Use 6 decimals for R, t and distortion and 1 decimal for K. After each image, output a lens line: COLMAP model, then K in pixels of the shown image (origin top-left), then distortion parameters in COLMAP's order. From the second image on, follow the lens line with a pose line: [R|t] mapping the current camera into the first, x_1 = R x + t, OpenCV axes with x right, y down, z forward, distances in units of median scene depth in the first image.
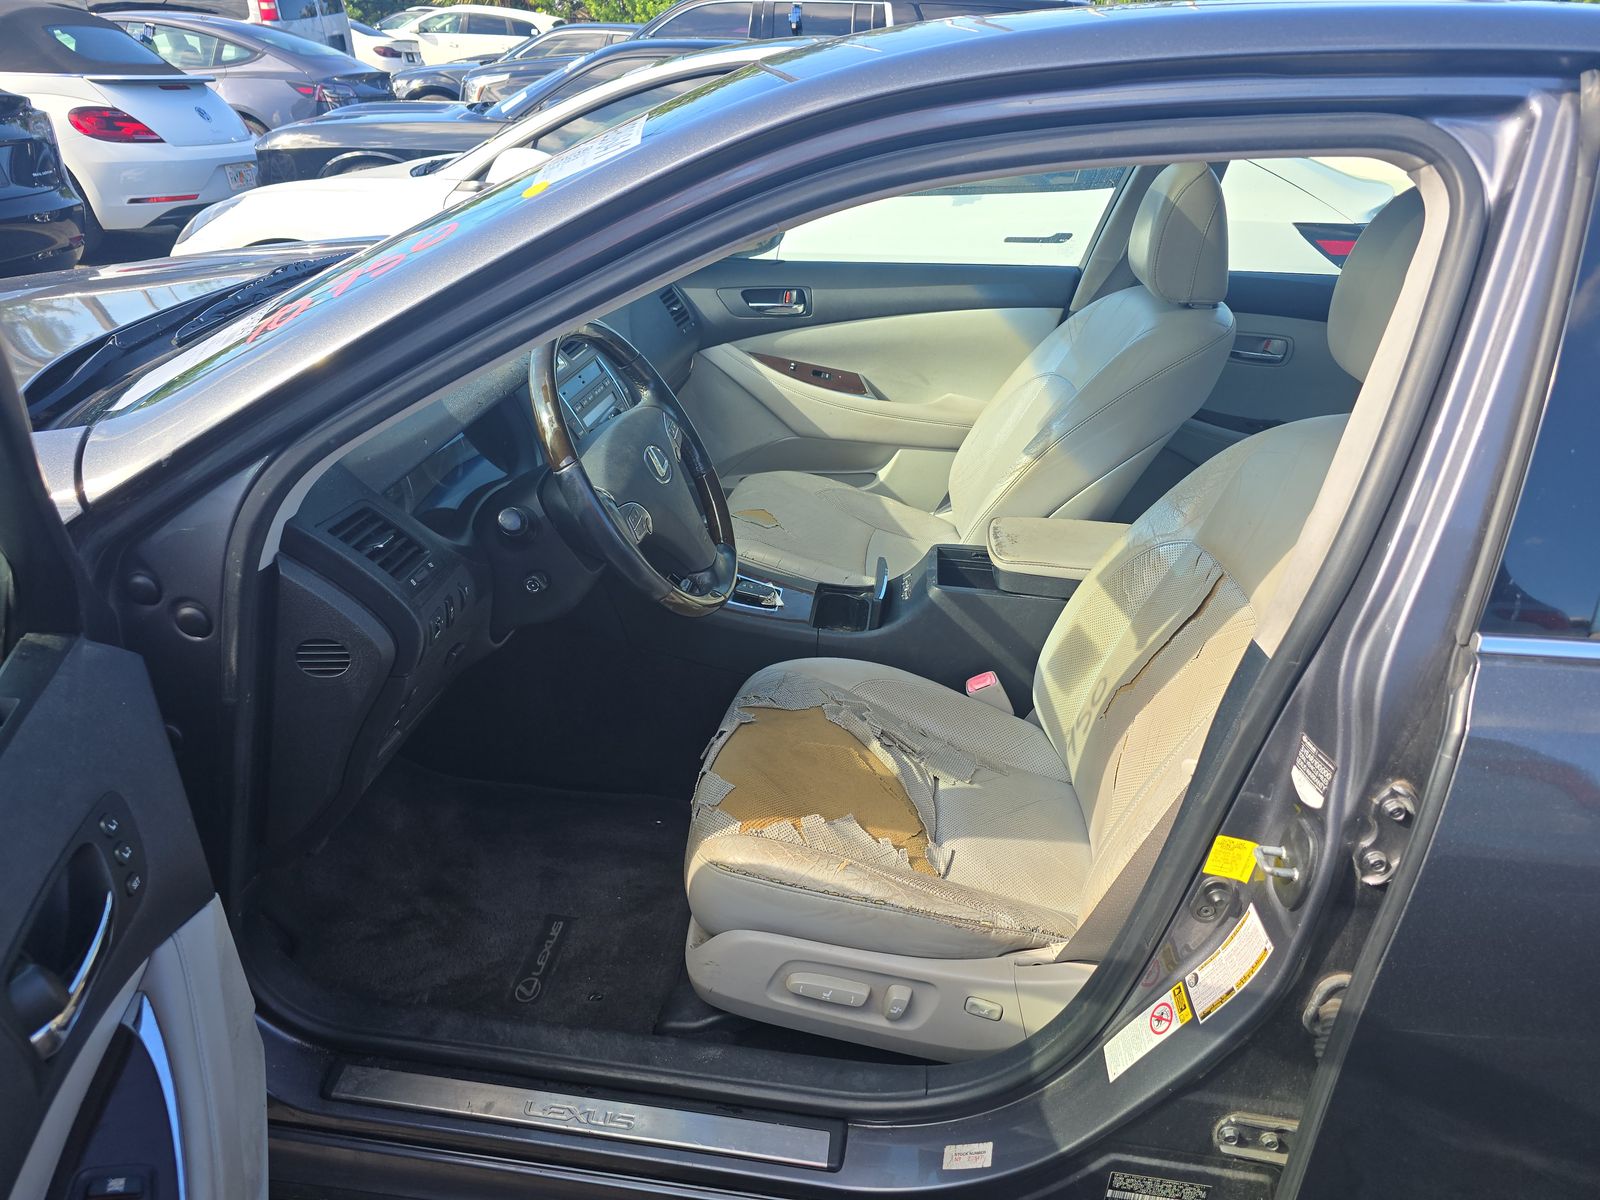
lens RADIAL K [[1105.3, 0, 800.0], [0, 1105.3, 600.0], [0, 0, 1]] dist [0.040884, -0.038221]
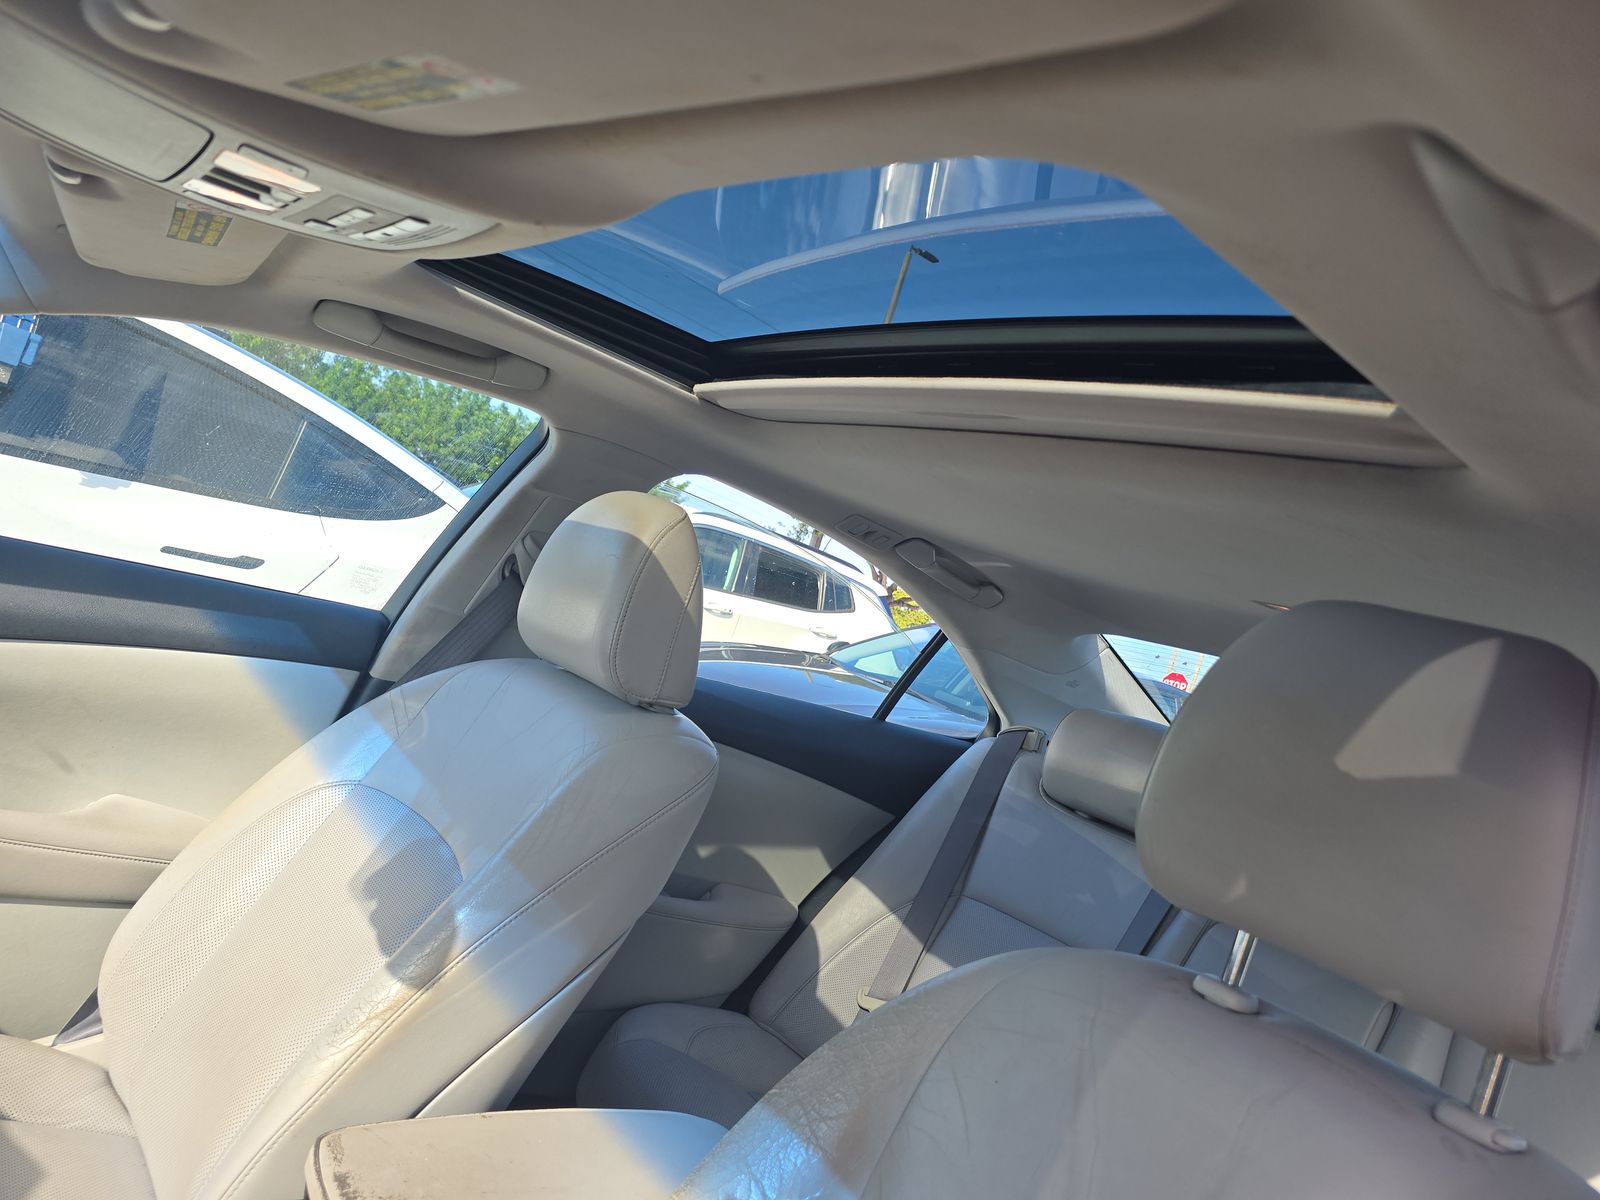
lens RADIAL K [[1105.3, 0, 800.0], [0, 1105.3, 600.0], [0, 0, 1]] dist [0.040884, -0.038221]
pose [[0.699866, 0.171535, 0.693371, -0.026390], [0.052485, 0.955761, -0.289425, -0.108061], [-0.712344, 0.238950, 0.659901, 0.405560]]
